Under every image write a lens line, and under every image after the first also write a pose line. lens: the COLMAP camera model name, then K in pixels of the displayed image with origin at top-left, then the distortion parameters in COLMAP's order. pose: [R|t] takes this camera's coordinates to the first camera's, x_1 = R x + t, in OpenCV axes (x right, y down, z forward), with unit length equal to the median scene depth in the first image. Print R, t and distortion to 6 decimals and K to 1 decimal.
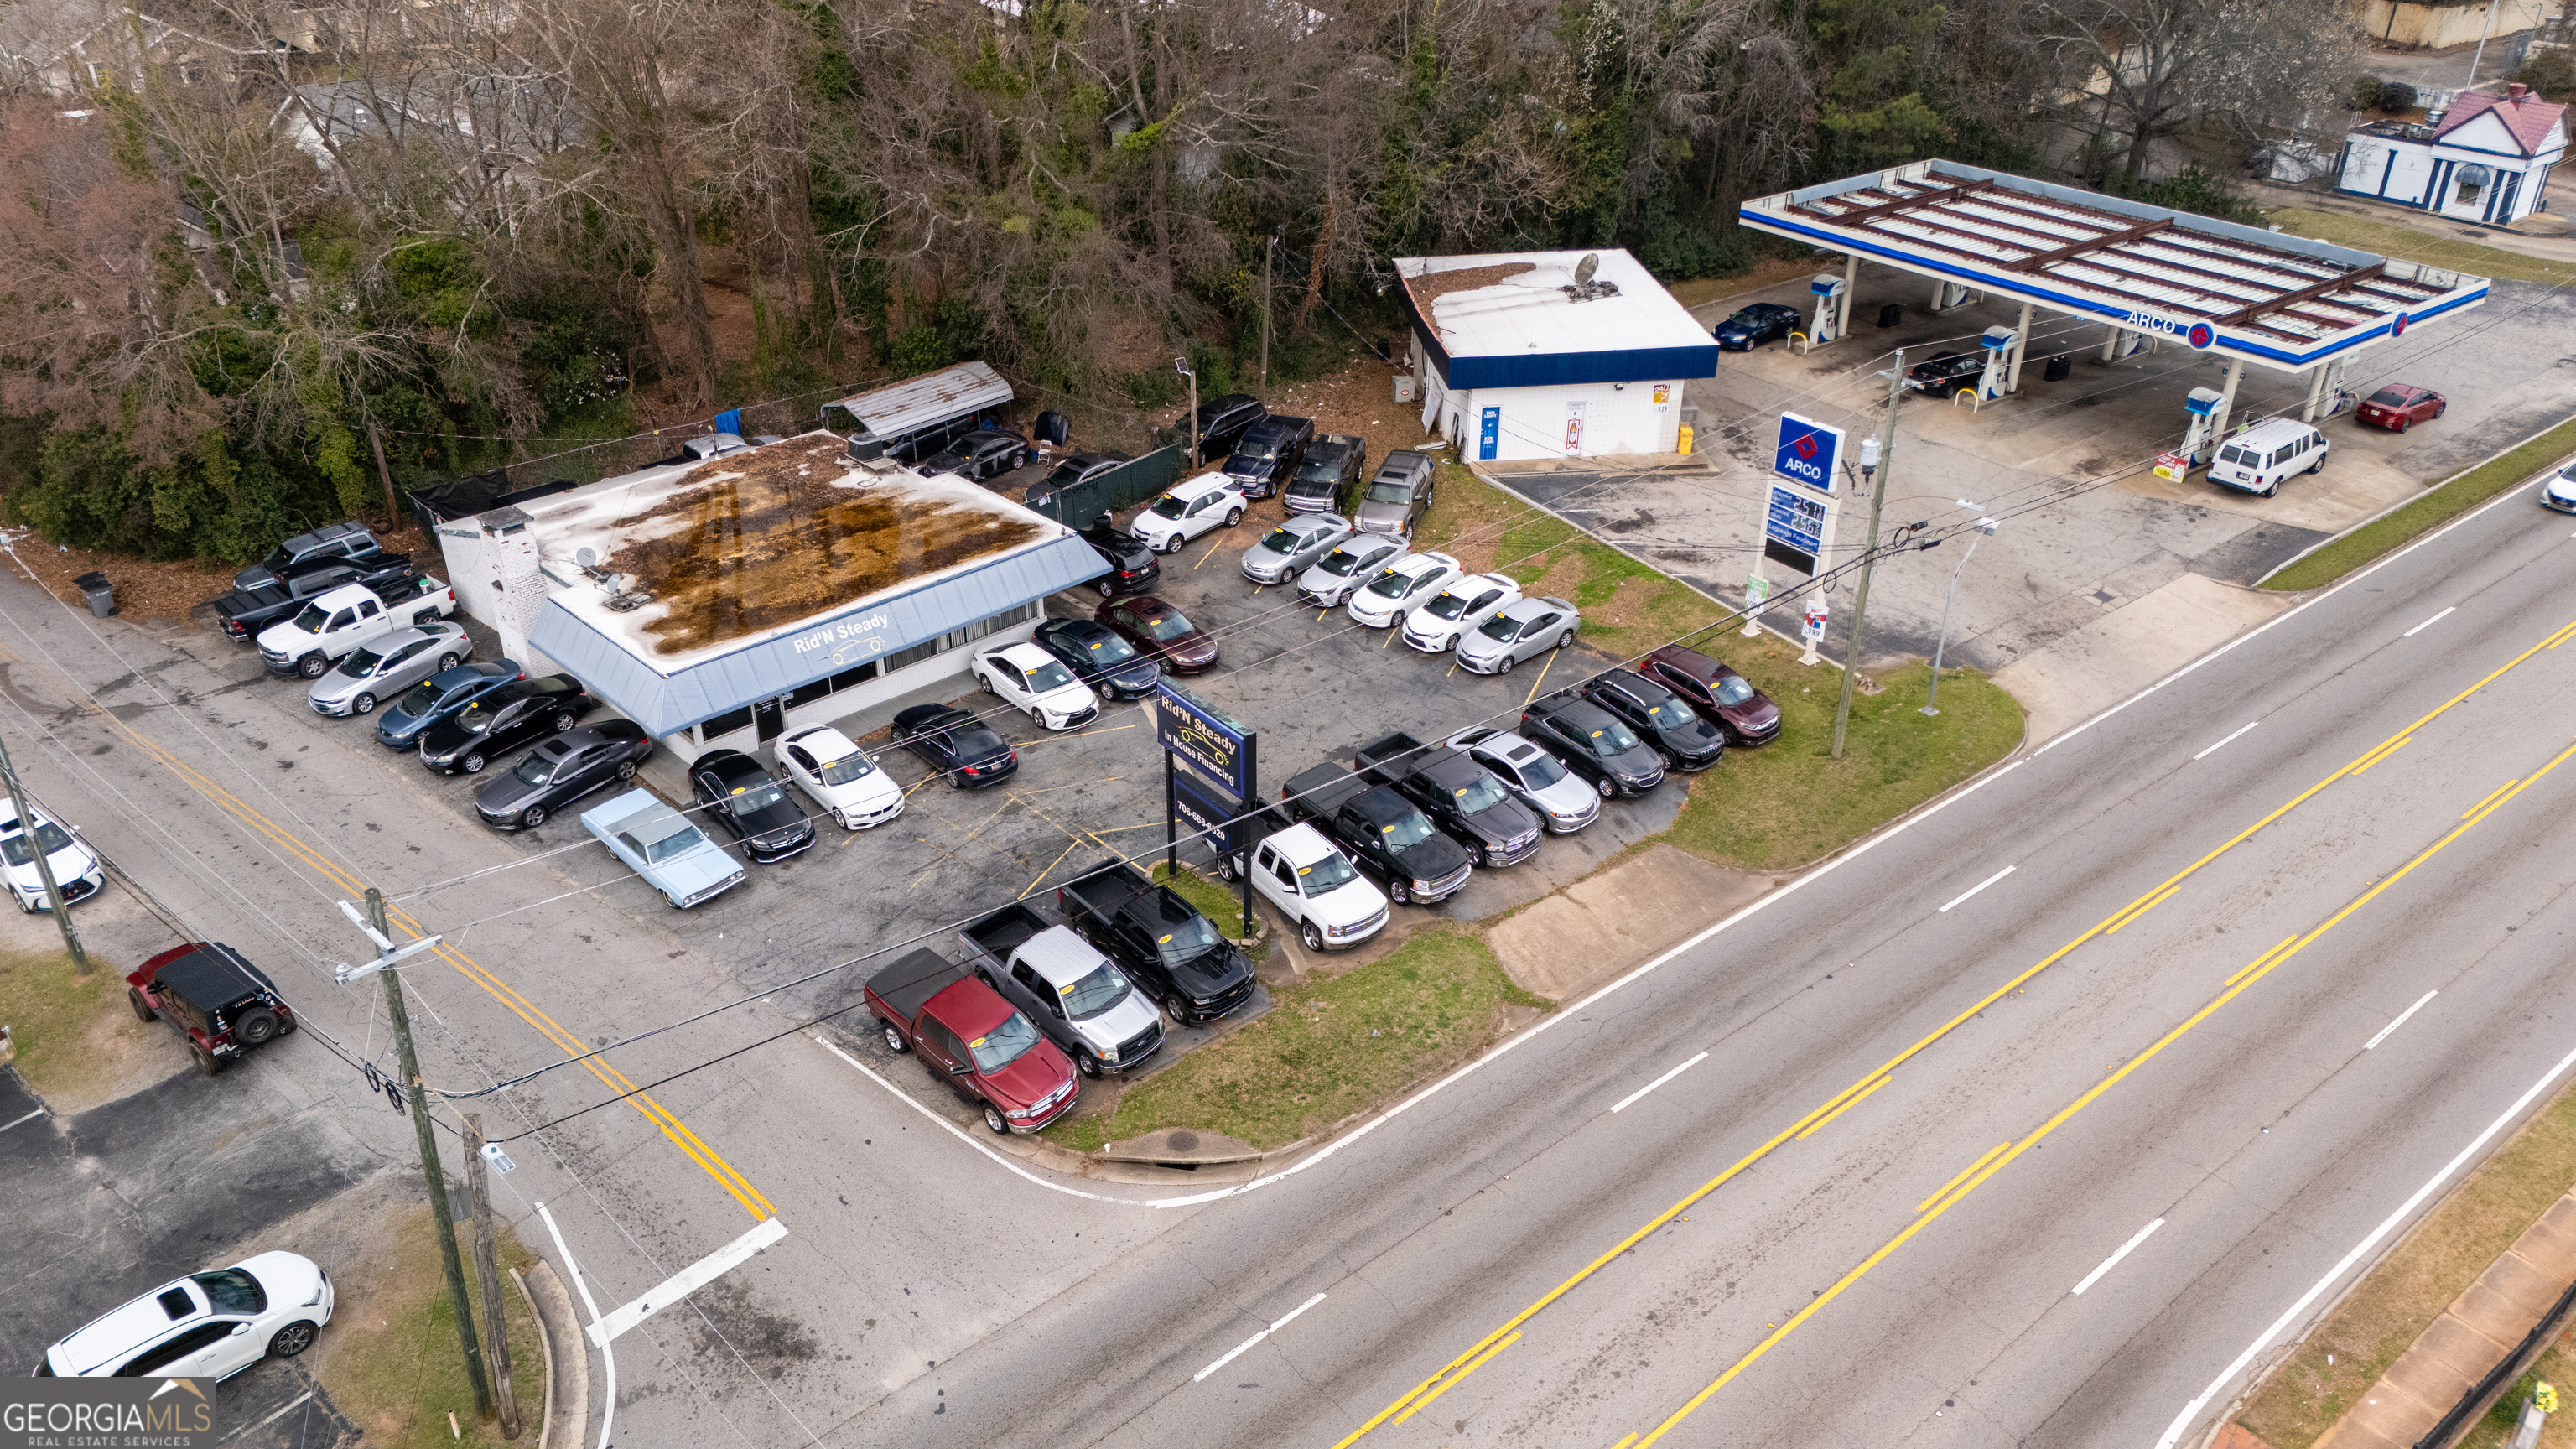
lens RADIAL K [[1881.9, 0, 1297.0], [0, 1881.9, 726.5], [0, 0, 1]] dist [0.066130, -0.052432]
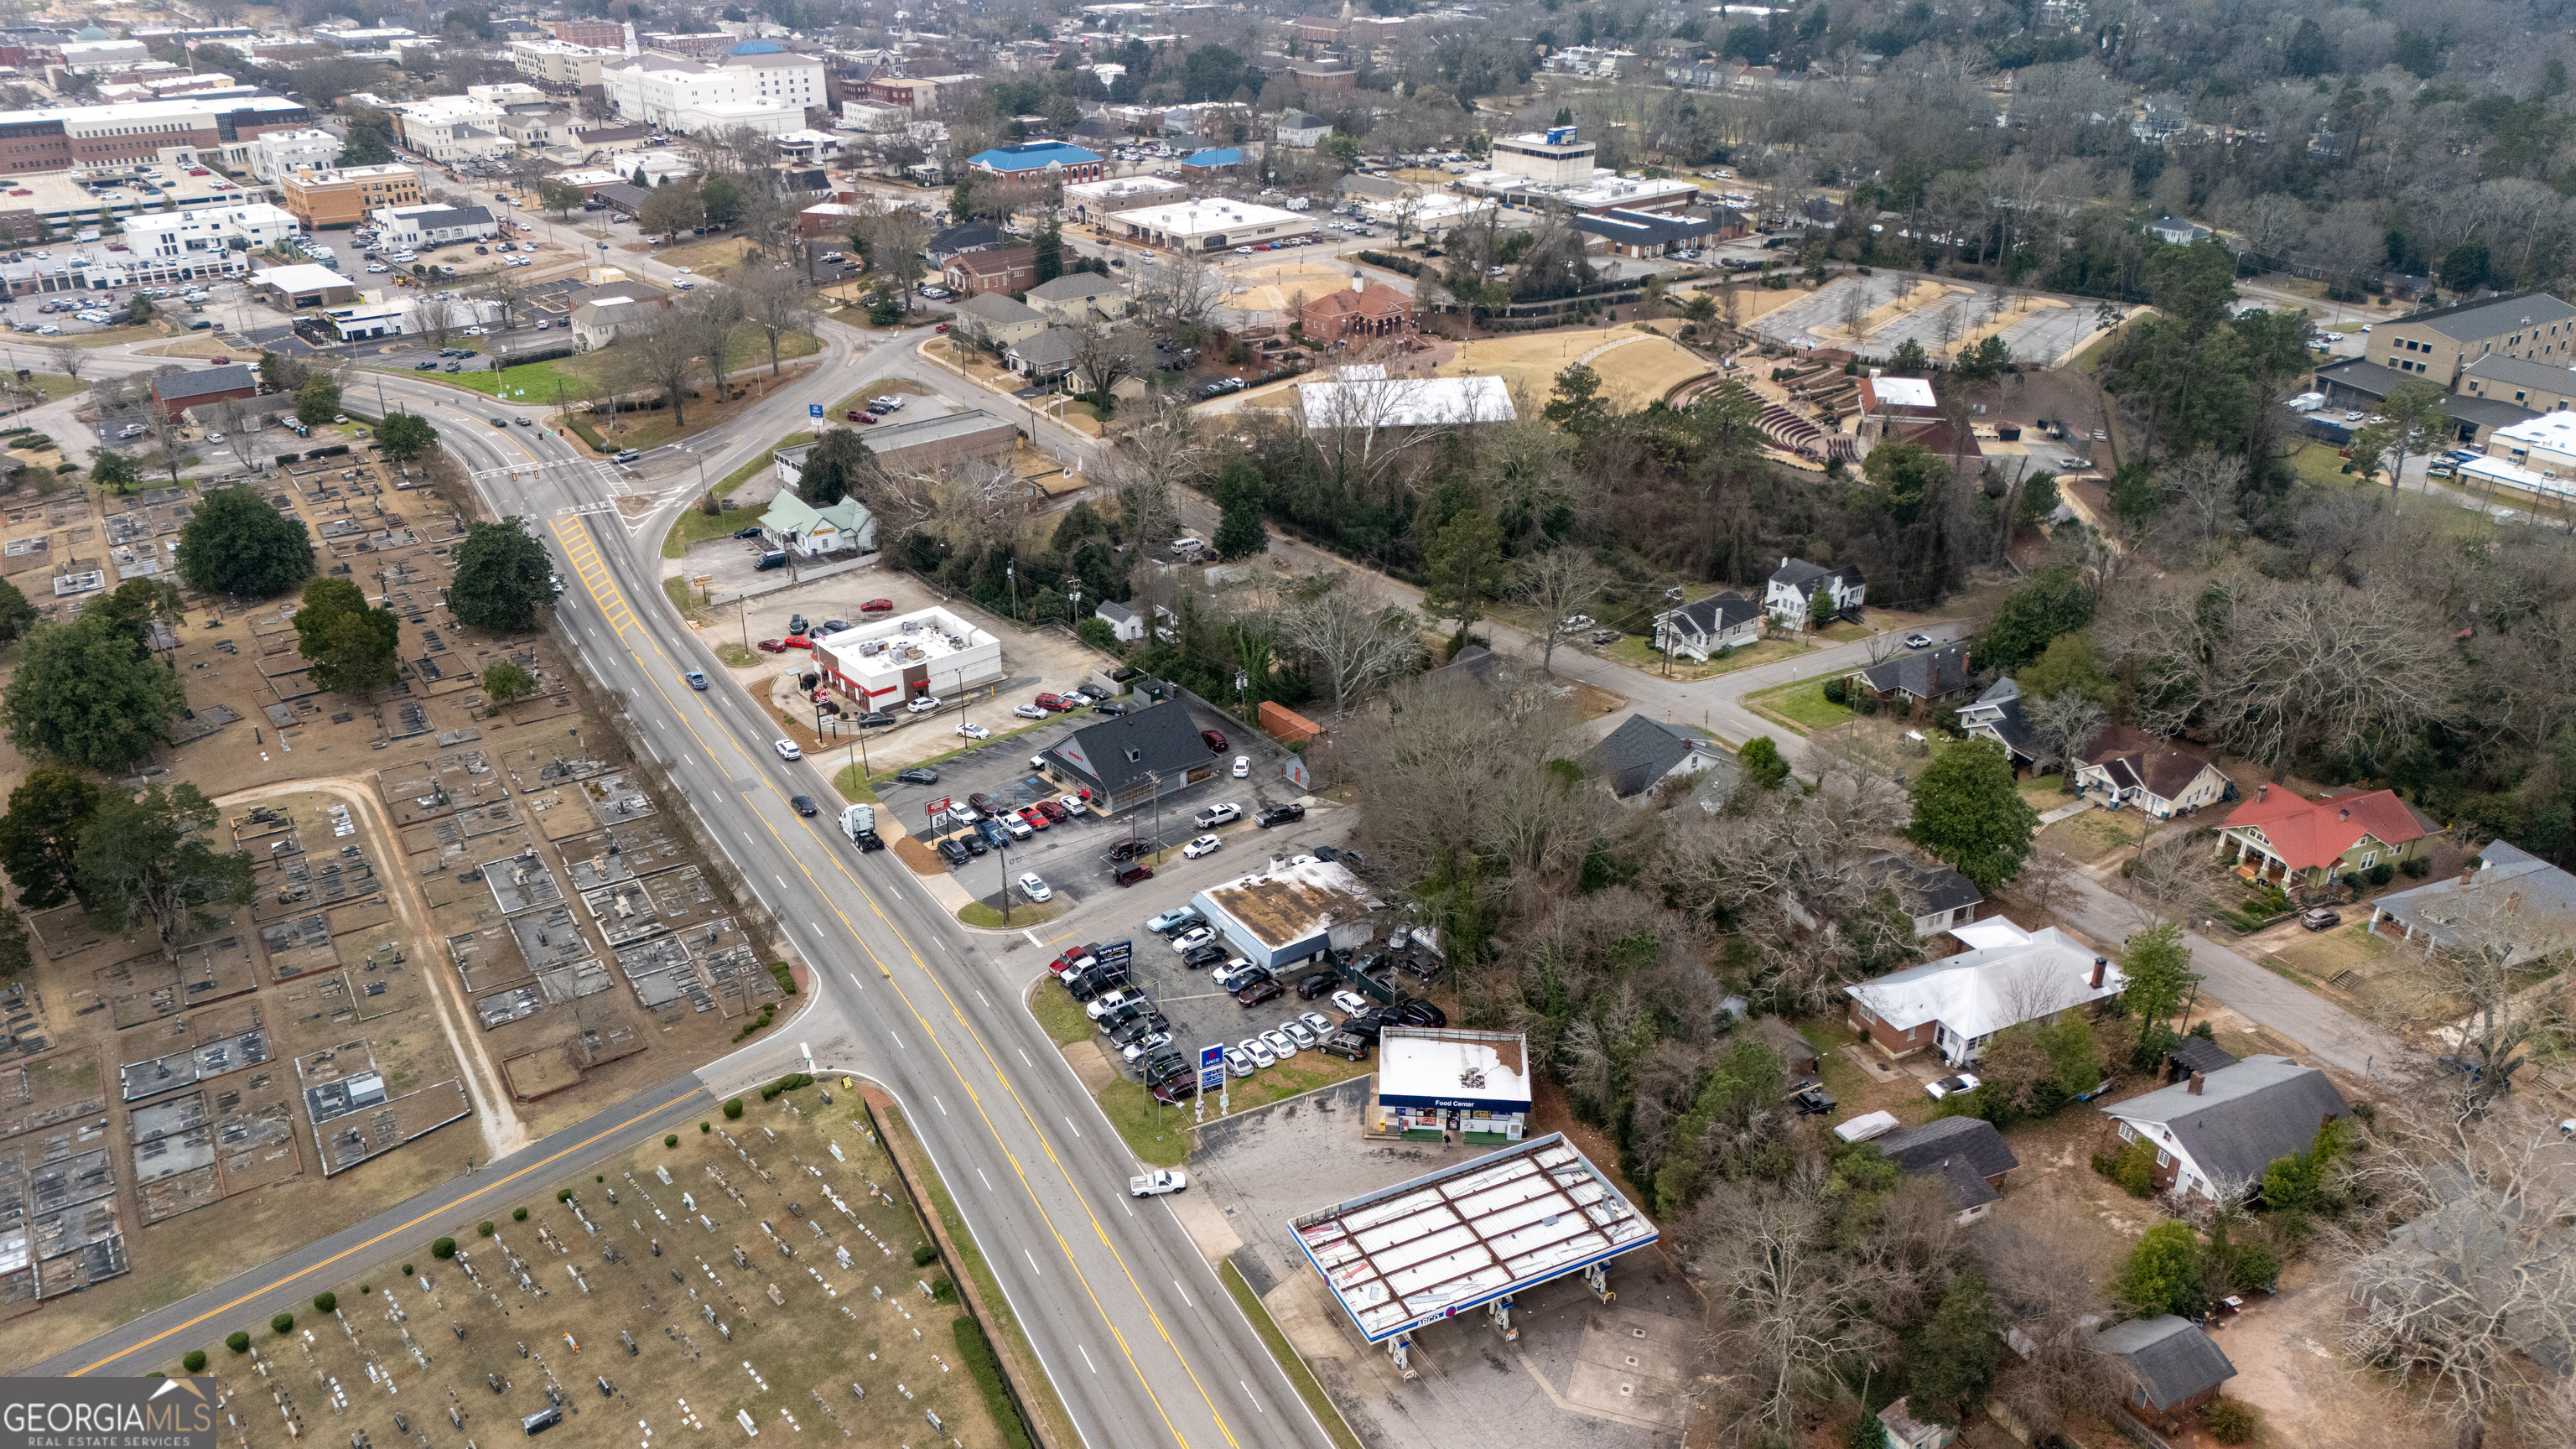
lens RADIAL K [[1881.9, 0, 1297.3], [0, 1881.9, 734.7], [0, 0, 1]] dist [0.066130, -0.052432]
pose [[-0.186389, 0.424484, -0.886043, 2.958108], [-0.487032, 0.743319, 0.458560, -2.166655], [0.853264, 0.517002, 0.068191, 0.740300]]
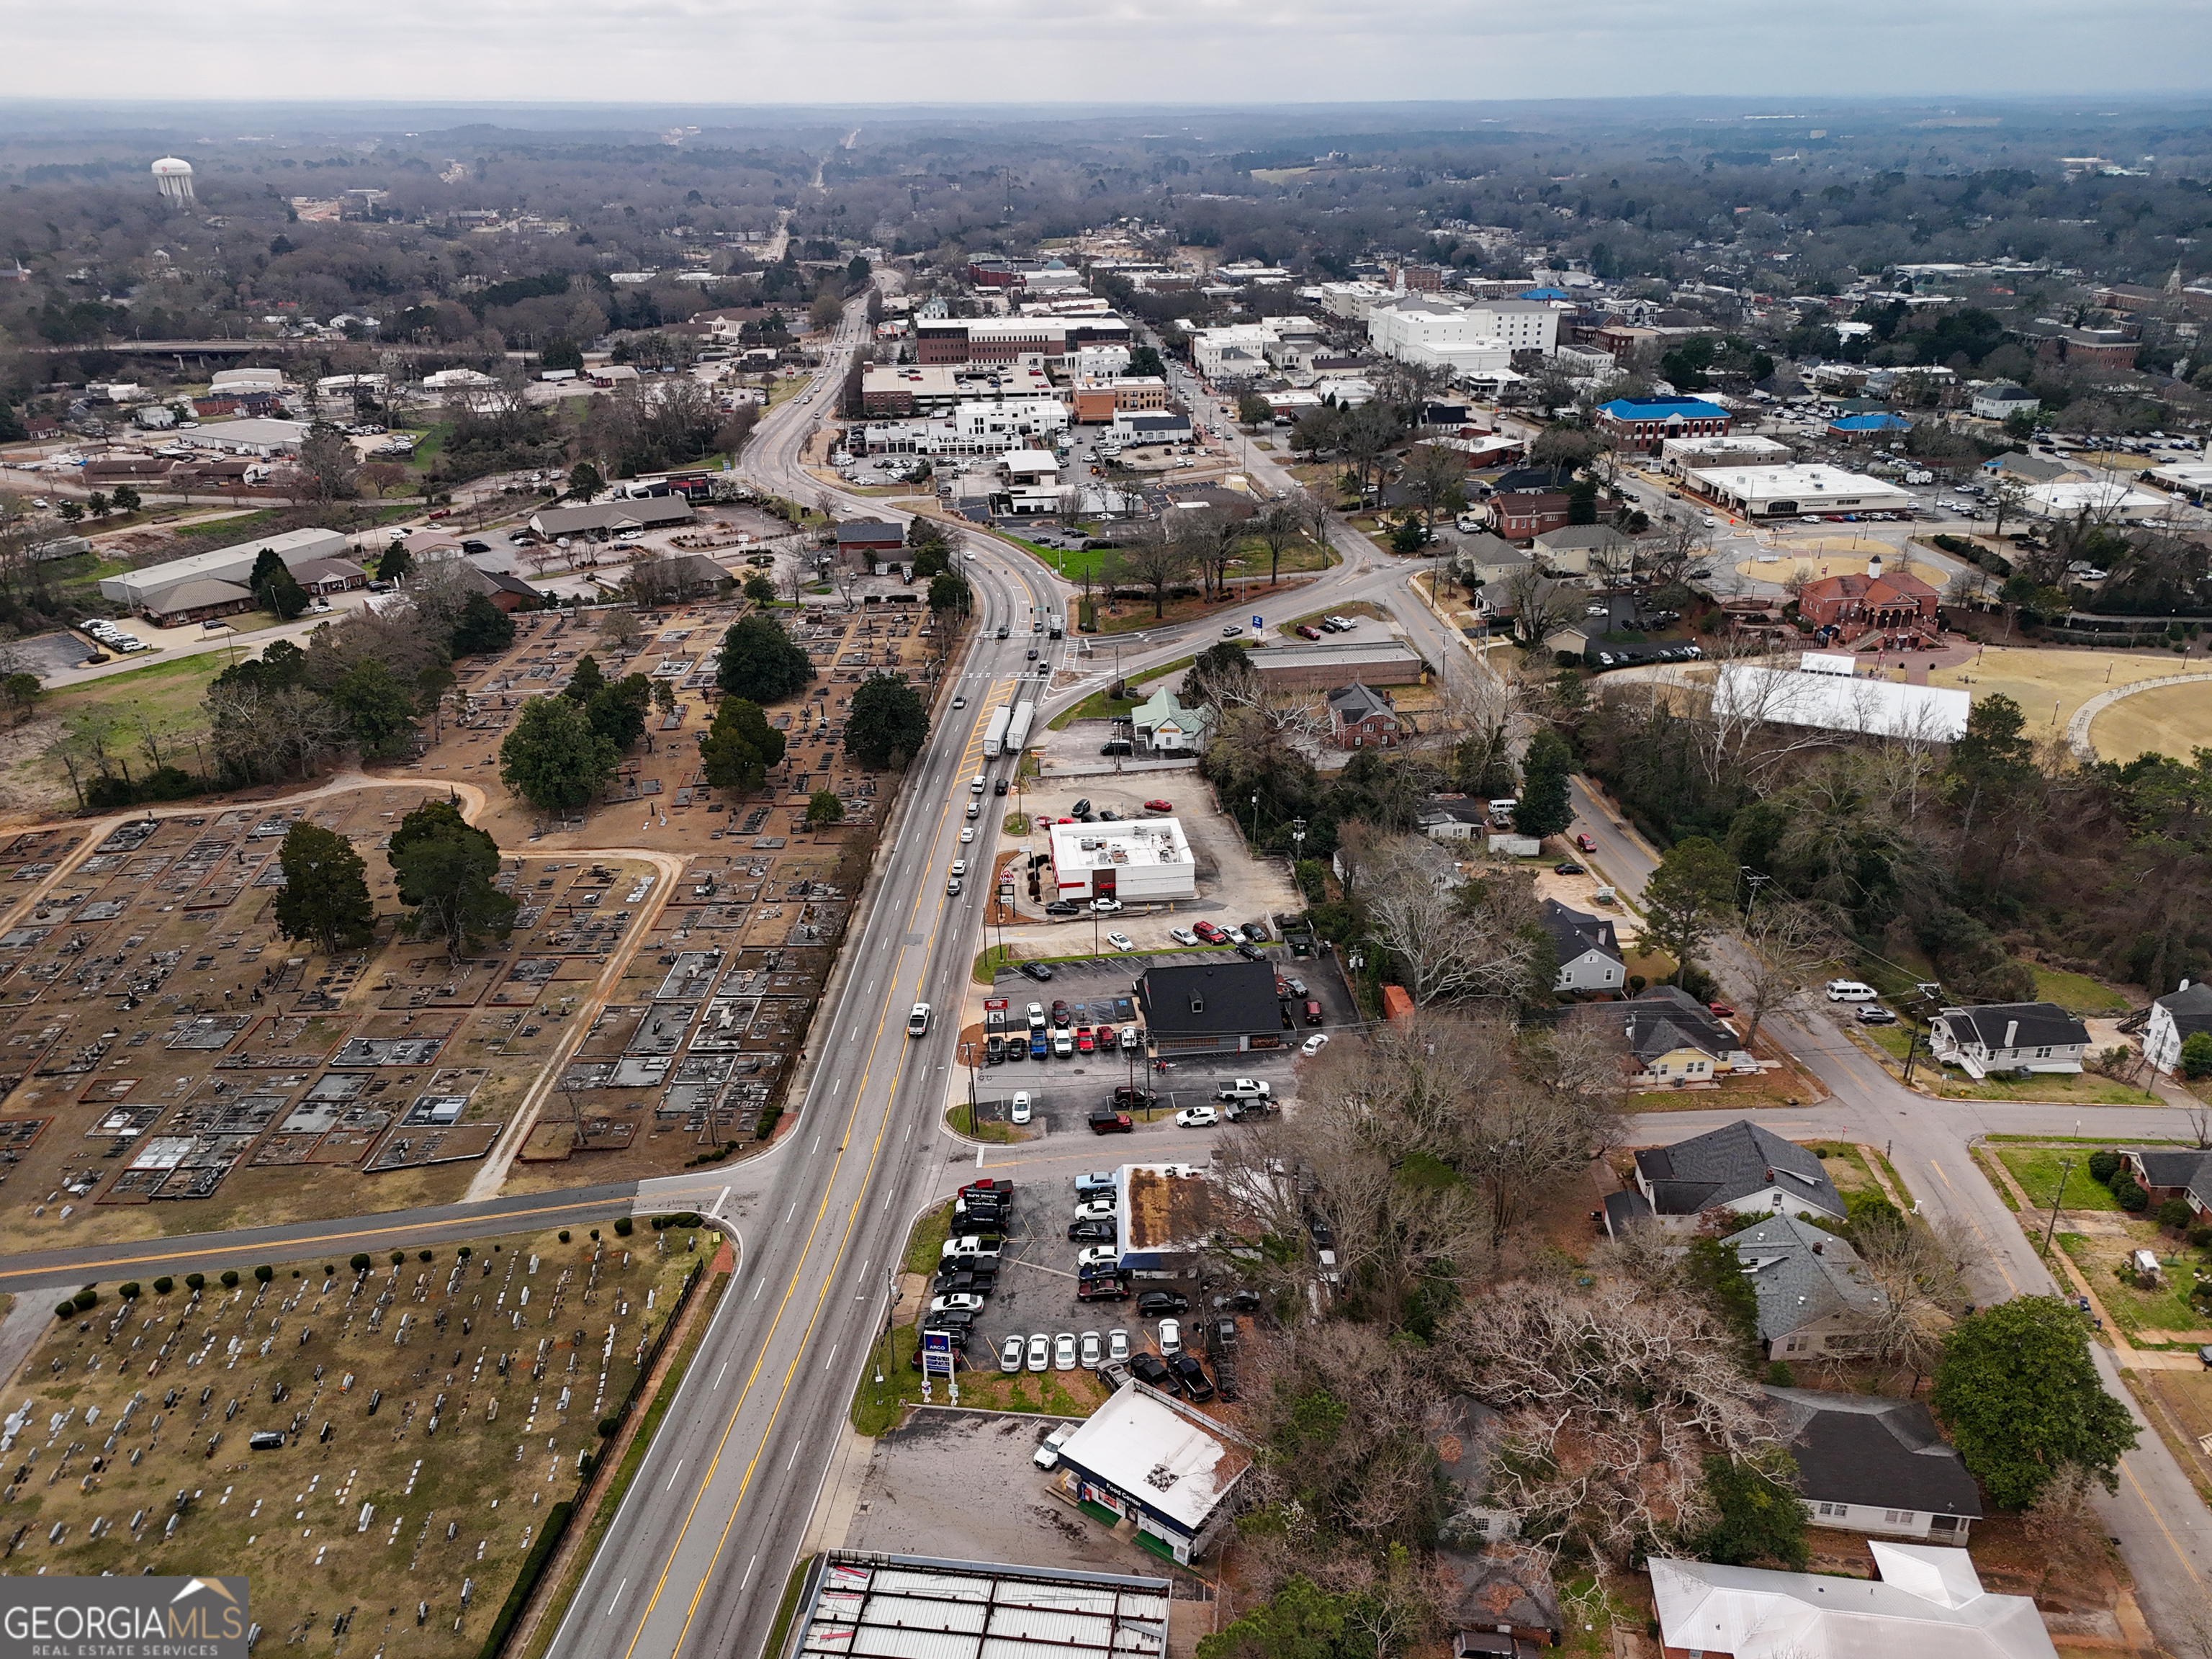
lens RADIAL K [[1655.8, 0, 1110.0], [0, 1655.8, 817.2], [0, 0, 1]] dist [0.057811, -0.039506]
pose [[-0.696510, 0.287396, -0.657478, 1.696806], [-0.347342, 0.666737, 0.659406, -2.710678], [0.627875, 0.687652, -0.364564, 1.729370]]
